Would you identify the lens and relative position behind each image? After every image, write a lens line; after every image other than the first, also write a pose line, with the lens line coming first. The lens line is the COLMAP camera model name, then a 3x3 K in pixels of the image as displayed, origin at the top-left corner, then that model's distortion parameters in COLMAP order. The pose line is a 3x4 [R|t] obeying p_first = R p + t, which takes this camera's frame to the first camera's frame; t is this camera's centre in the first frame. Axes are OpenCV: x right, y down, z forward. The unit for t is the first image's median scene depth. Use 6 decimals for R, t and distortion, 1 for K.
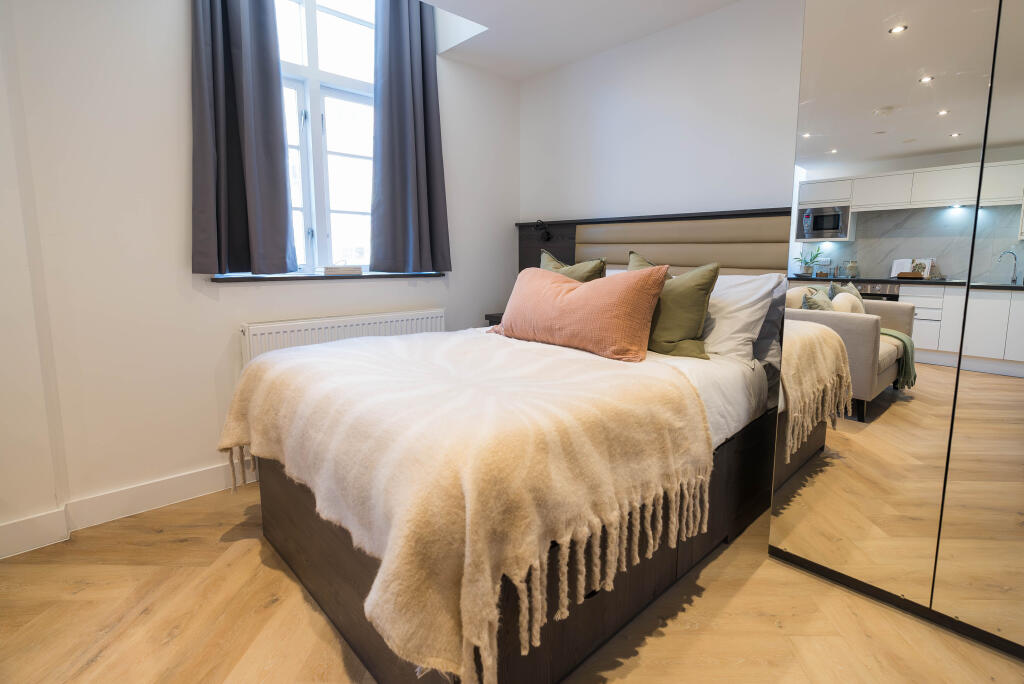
lens RADIAL K [[482.9, 0, 550.4], [0, 482.9, 319.8], [0, 0, 1]] dist [-0.013778, -0.000075]
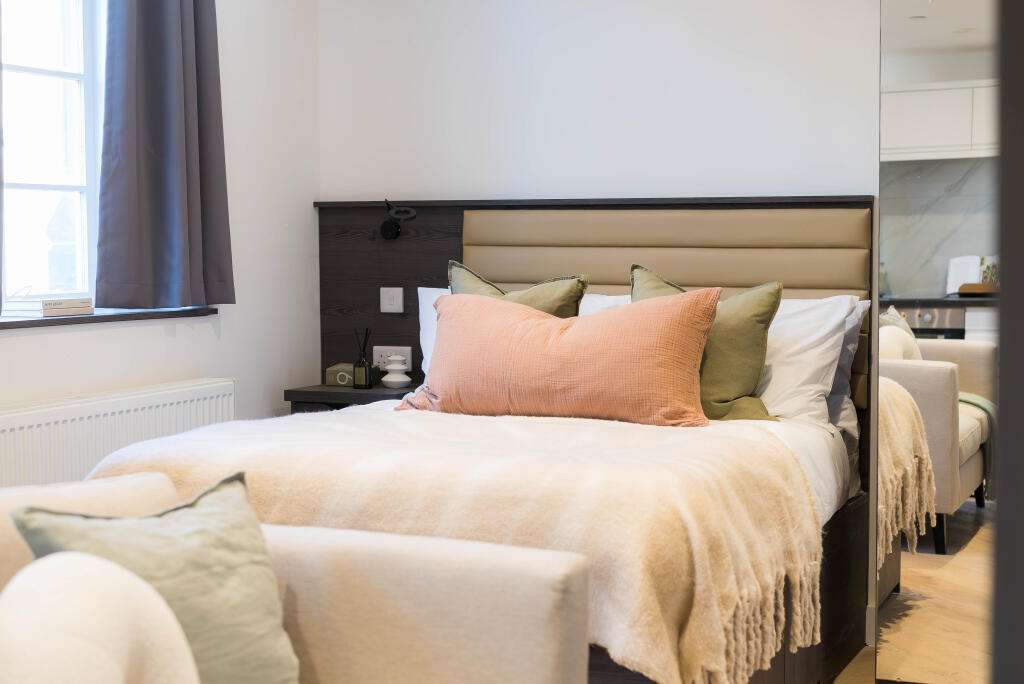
lens RADIAL K [[1591.8, 0, 492.1], [0, 1591.8, 341.6], [0, 0, 1]] dist [-0.001691, -0.140395]
pose [[0.933826, -0.032070, 0.356288, -0.781935], [0.055914, 0.996817, -0.056825, 0.066858], [-0.353331, 0.072986, 0.932647, -0.891350]]
